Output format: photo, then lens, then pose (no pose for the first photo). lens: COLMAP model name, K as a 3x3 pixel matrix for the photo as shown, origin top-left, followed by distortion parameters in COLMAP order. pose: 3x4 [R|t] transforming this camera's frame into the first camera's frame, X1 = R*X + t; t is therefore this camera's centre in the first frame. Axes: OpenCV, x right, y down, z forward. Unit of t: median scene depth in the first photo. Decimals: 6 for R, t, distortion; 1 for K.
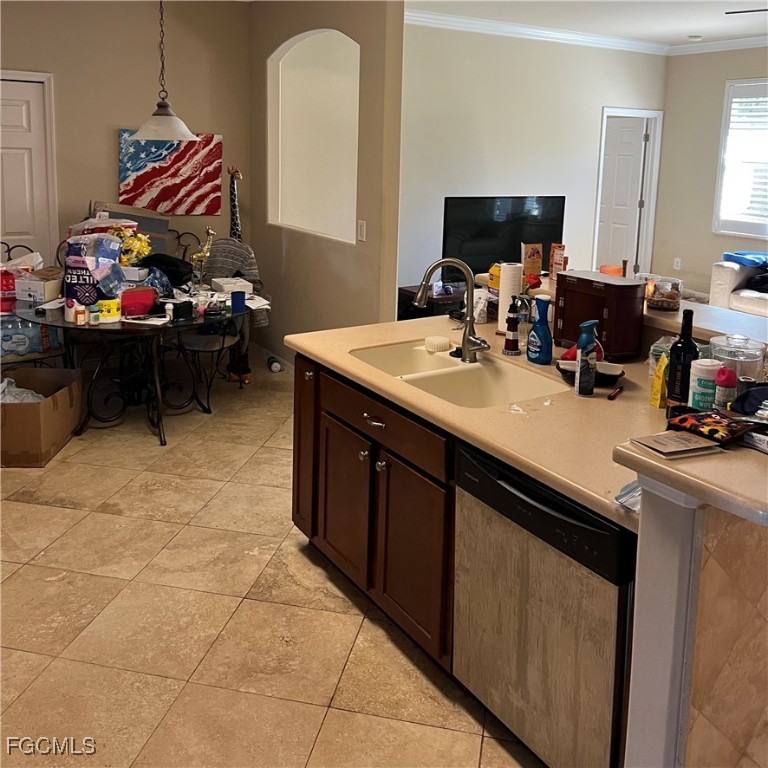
lens RADIAL K [[751.6, 0, 384.0], [0, 751.6, 384.0], [0, 0, 1]] dist [0.027151, -0.006465]
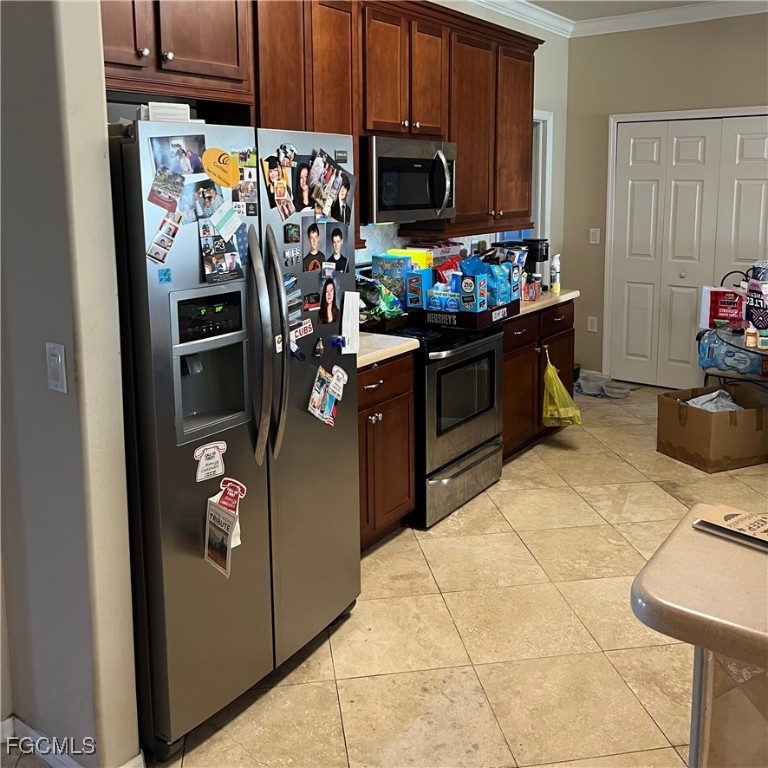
lens RADIAL K [[751.6, 0, 384.0], [0, 751.6, 384.0], [0, 0, 1]] dist [0.027151, -0.006465]
pose [[0.386942, 0.222799, -0.894783, 0.362227], [-0.275514, 0.953978, 0.118394, -0.013483], [0.879982, 0.200714, 0.430518, 0.120588]]
